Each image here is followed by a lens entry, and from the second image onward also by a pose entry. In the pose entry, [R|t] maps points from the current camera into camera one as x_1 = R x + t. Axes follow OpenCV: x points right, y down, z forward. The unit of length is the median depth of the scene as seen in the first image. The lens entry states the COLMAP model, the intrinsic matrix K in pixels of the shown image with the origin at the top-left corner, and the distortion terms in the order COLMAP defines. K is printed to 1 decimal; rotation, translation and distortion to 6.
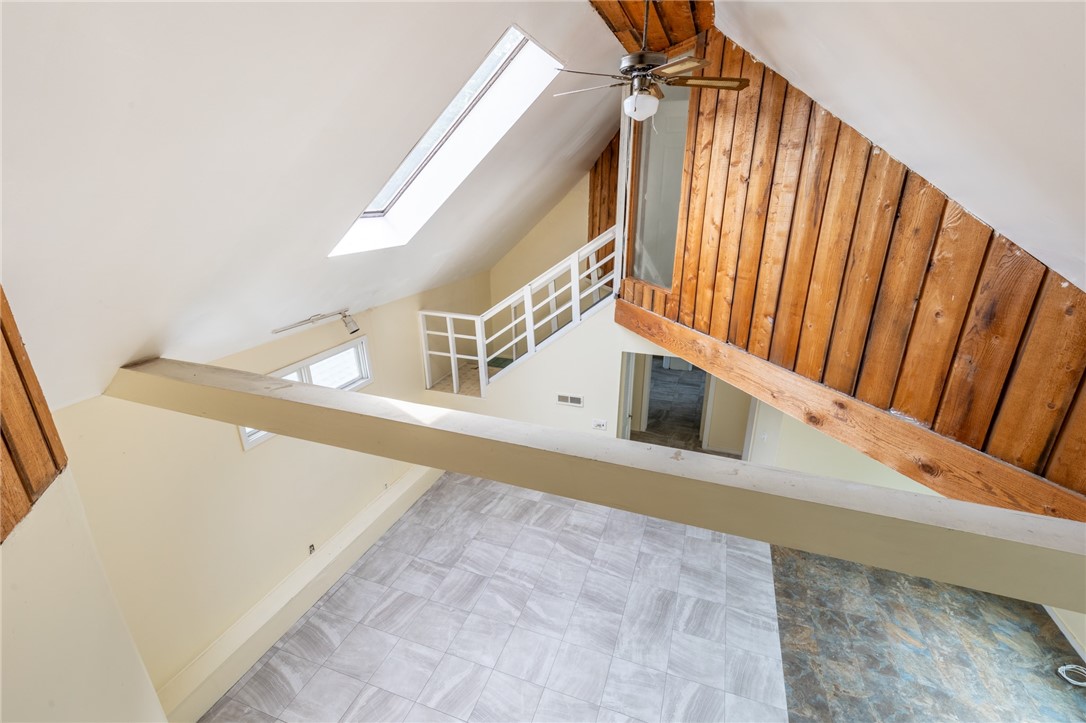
lens RADIAL K [[488.7, 0, 548.5], [0, 488.7, 363.7], [0, 0, 1]] dist [0.007758, -0.000789]
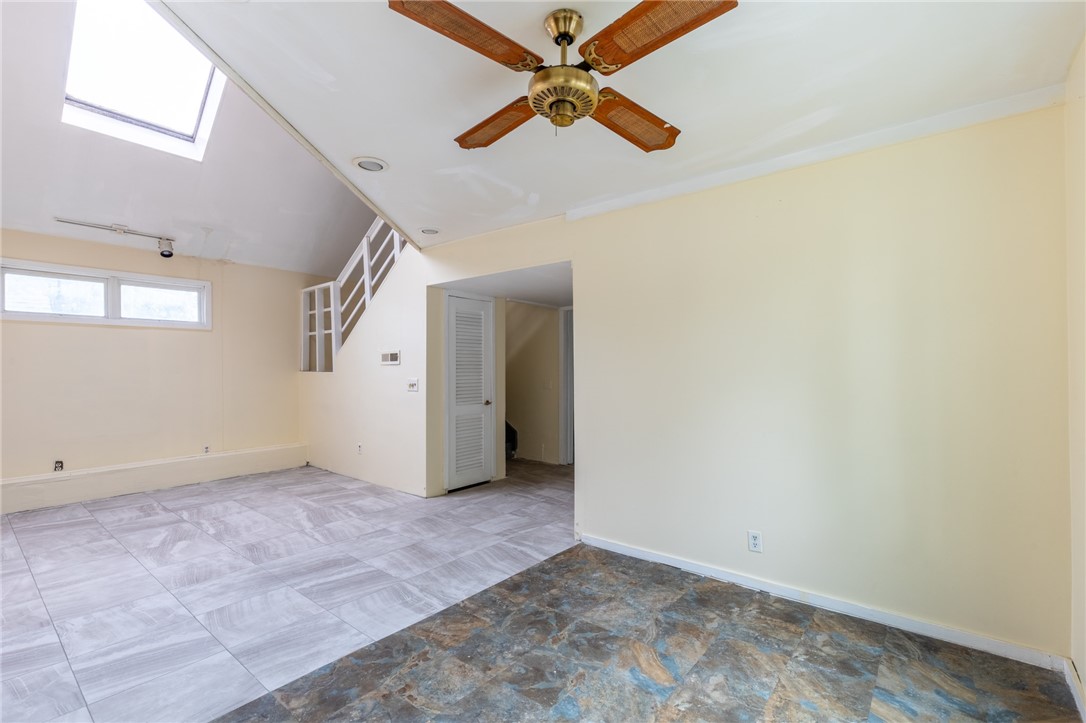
lens RADIAL K [[488.7, 0, 544.1], [0, 488.7, 367.4], [0, 0, 1]] dist [0.007758, -0.000789]
pose [[0.941464, -0.004450, -0.337085, 0.726604], [-0.108699, 0.942500, -0.316035, 0.410155], [0.319109, 0.334176, 0.886846, 0.417504]]
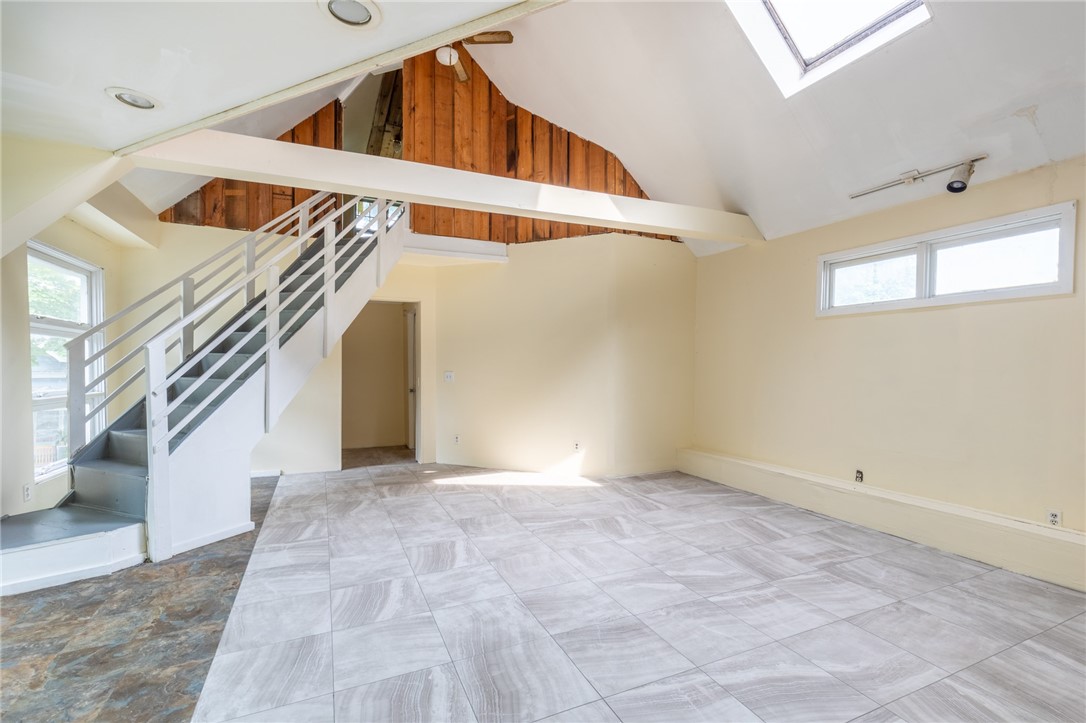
lens RADIAL K [[488.7, 0, 552.1], [0, 488.7, 369.1], [0, 0, 1]] dist [0.007758, -0.000789]
pose [[-0.710735, 0.001091, -0.703459, 0.476018], [-0.243219, 0.937946, 0.247189, 0.136279], [0.660076, 0.346780, -0.666365, 1.186619]]
